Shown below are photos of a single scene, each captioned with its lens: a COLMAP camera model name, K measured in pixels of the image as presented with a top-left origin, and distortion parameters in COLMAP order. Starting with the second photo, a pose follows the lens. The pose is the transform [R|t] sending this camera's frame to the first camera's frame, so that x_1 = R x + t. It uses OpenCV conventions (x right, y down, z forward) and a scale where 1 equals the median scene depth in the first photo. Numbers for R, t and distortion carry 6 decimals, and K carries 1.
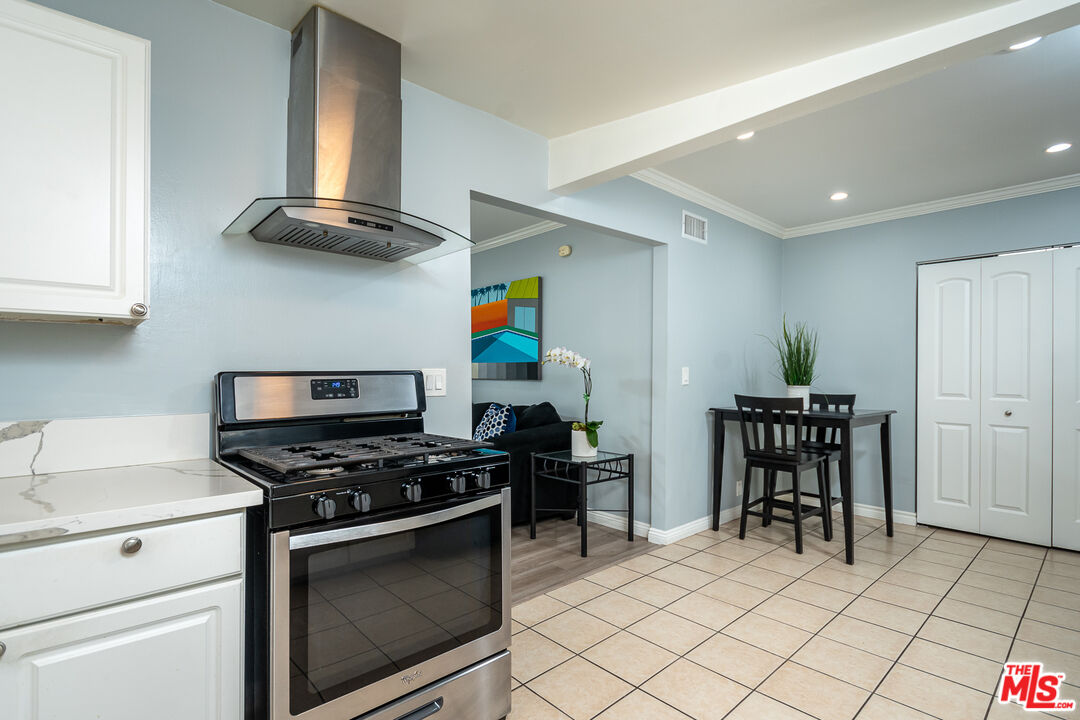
lens RADIAL K [[511.0, 0, 535.4], [0, 511.0, 370.0], [0, 0, 1]] dist [0.016293, 0.000319]
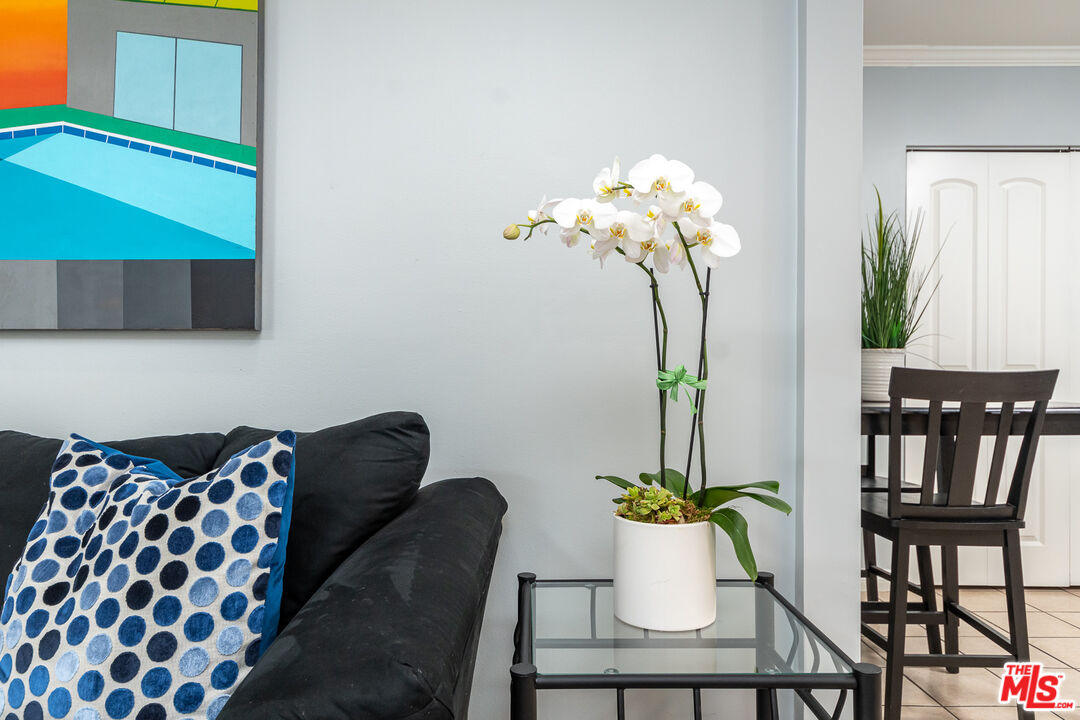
lens RADIAL K [[771.3, 0, 540.1], [0, 771.3, 361.9], [0, 0, 1]] dist [0.012669, 0.003880]
pose [[0.695927, -0.001336, 0.718112, -0.199883], [-0.002123, 0.999990, 0.003917, 0.038422], [-0.718110, -0.004250, 0.695917, 0.722443]]
